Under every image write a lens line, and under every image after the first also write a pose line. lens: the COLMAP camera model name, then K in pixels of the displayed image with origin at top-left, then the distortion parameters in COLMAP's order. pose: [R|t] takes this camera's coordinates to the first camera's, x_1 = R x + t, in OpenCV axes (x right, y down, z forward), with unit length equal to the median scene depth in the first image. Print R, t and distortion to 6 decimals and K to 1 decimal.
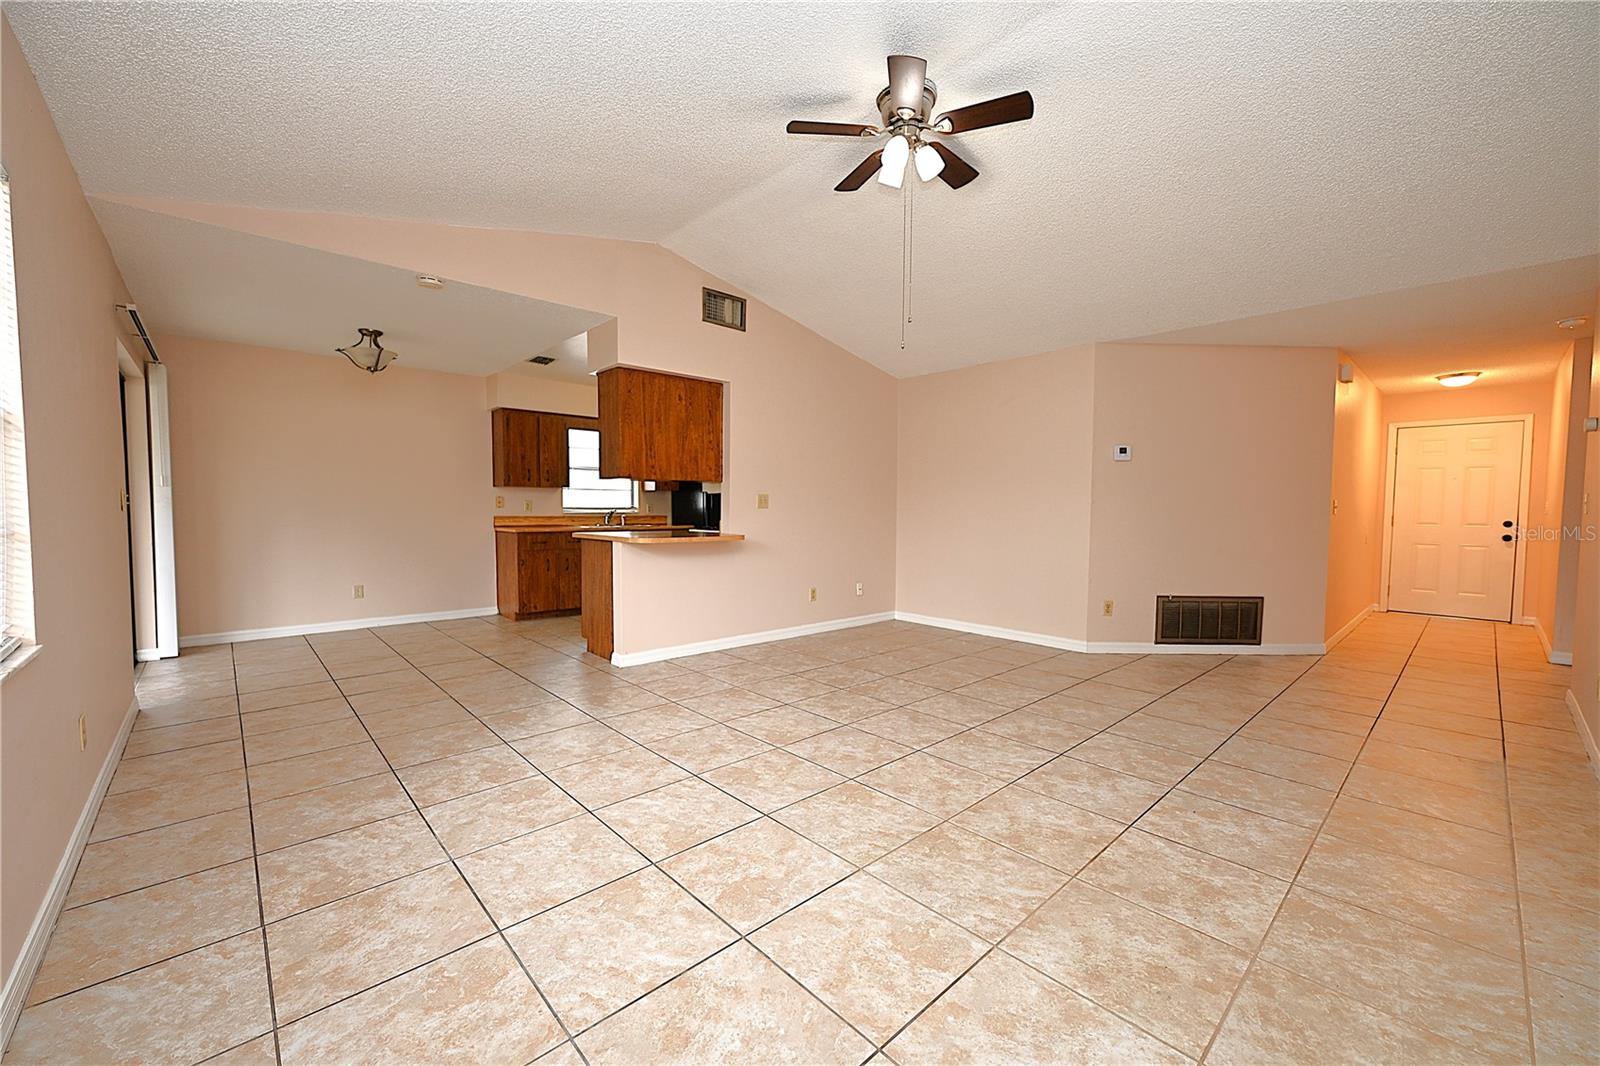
lens RADIAL K [[632.2, 0, 804.7], [0, 632.2, 538.0], [0, 0, 1]] dist [-0.000320, -0.000192]
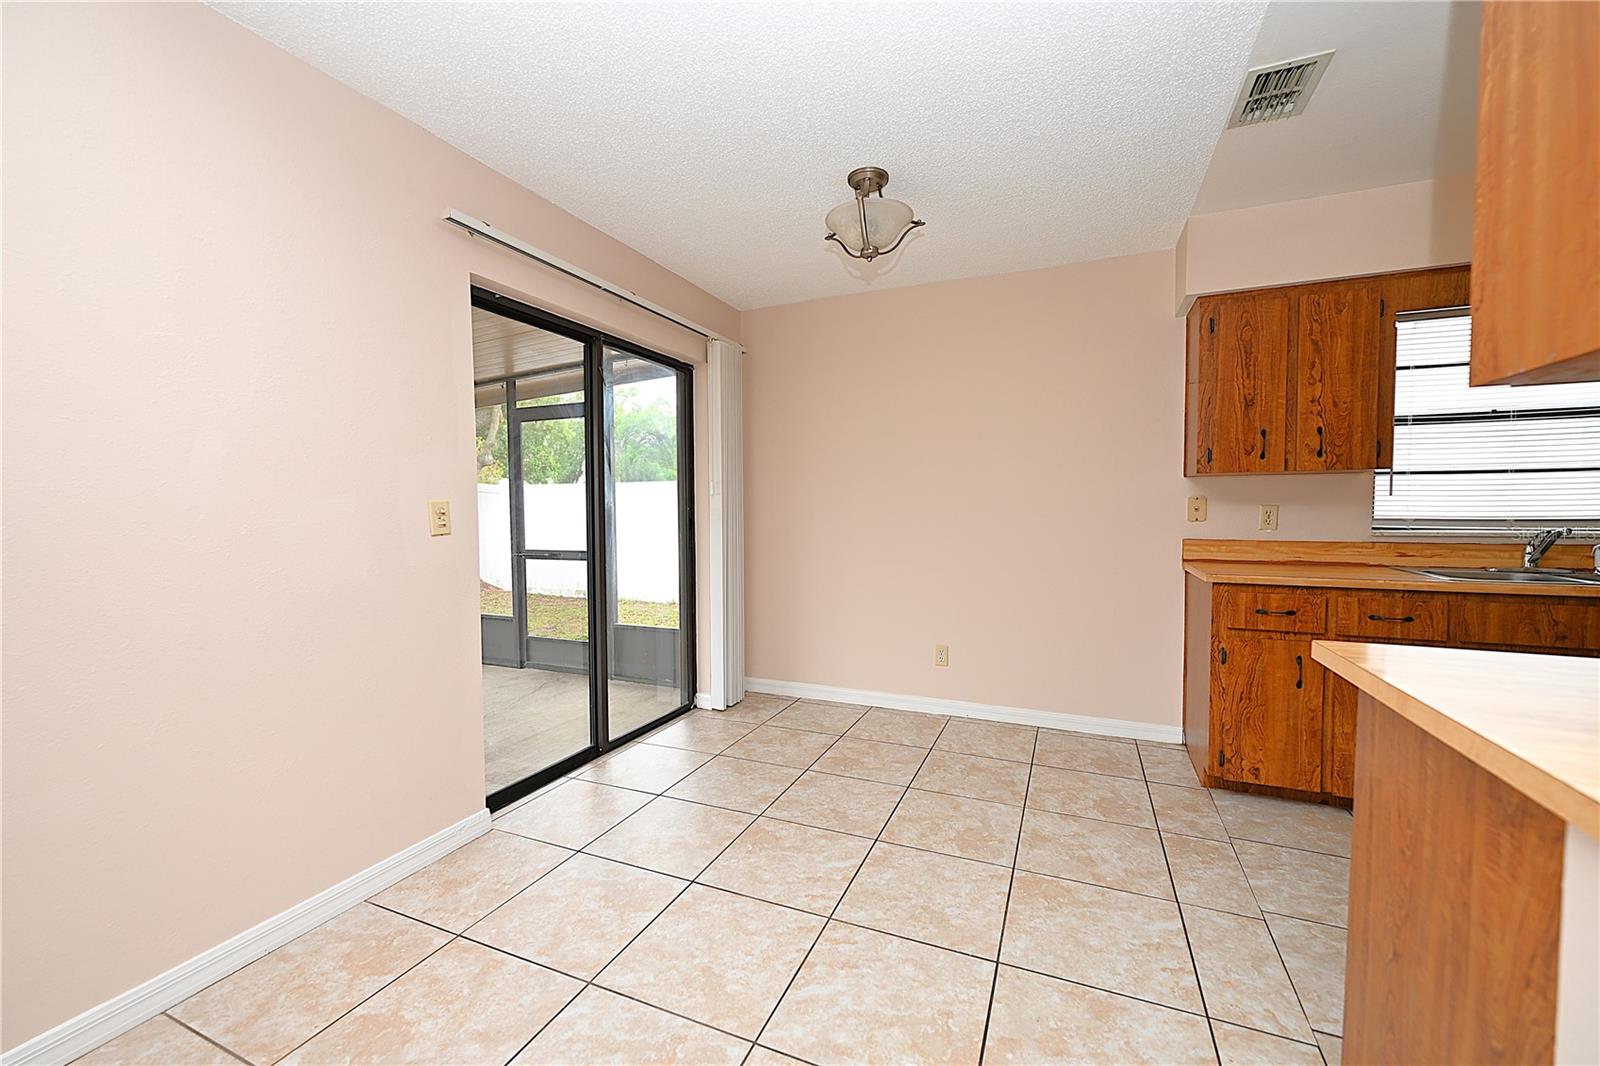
lens RADIAL K [[632.2, 0, 807.7], [0, 632.2, 540.8], [0, 0, 1]] dist [-0.000320, -0.000192]
pose [[0.395465, 0.037218, -0.917726, -0.172208], [-0.037035, 0.999012, 0.024555, -0.035293], [0.917734, 0.024277, 0.396453, 0.565857]]
